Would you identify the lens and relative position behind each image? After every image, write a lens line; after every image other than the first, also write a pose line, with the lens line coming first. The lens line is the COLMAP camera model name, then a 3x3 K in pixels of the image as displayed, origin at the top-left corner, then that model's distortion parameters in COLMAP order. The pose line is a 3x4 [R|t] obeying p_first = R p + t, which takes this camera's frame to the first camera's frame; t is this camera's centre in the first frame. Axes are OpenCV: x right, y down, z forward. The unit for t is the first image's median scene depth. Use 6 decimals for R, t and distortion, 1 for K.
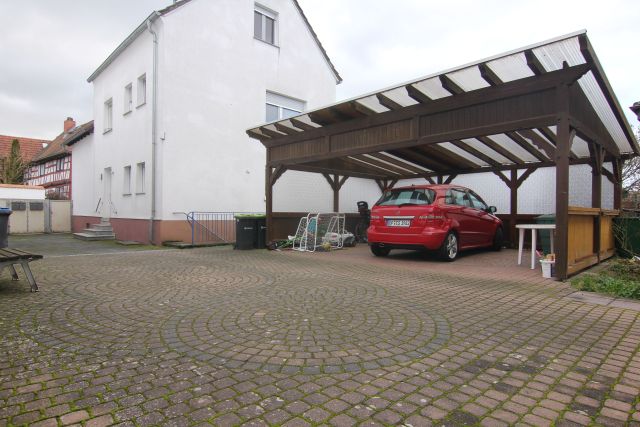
lens RADIAL K [[365.0, 0, 320.0], [0, 365.0, 213.5], [0, 0, 1]] dist [-0.015614, -0.001128]
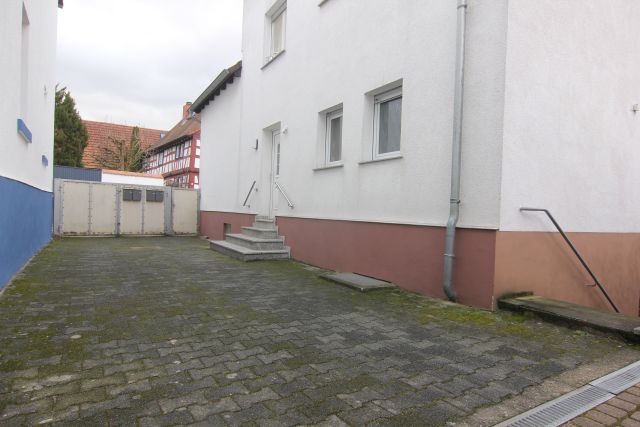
lens RADIAL K [[365.0, 0, 320.0], [0, 365.0, 213.5], [0, 0, 1]] dist [-0.015614, -0.001128]
pose [[0.972207, 0.027736, -0.232473, -0.346313], [-0.028642, 0.999590, -0.000520, 0.005535], [0.232363, 0.007164, 0.972603, 0.436147]]
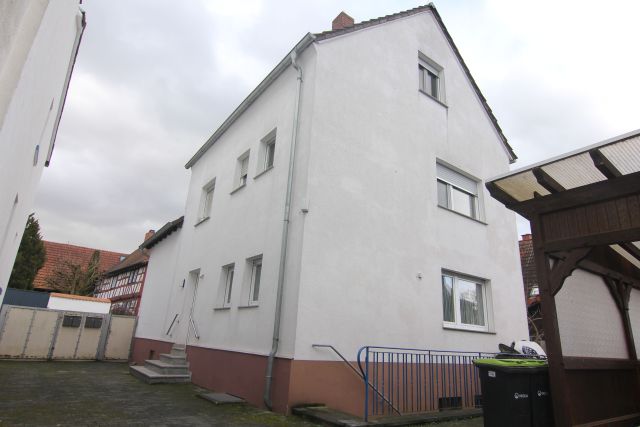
lens RADIAL K [[365.0, 0, 320.0], [0, 365.0, 213.5], [0, 0, 1]] dist [-0.015614, -0.001128]
pose [[0.988484, -0.004693, -0.151253, -0.214342], [-0.046542, 0.941642, -0.333384, -0.003970], [0.143991, 0.336584, 0.930579, 0.306240]]
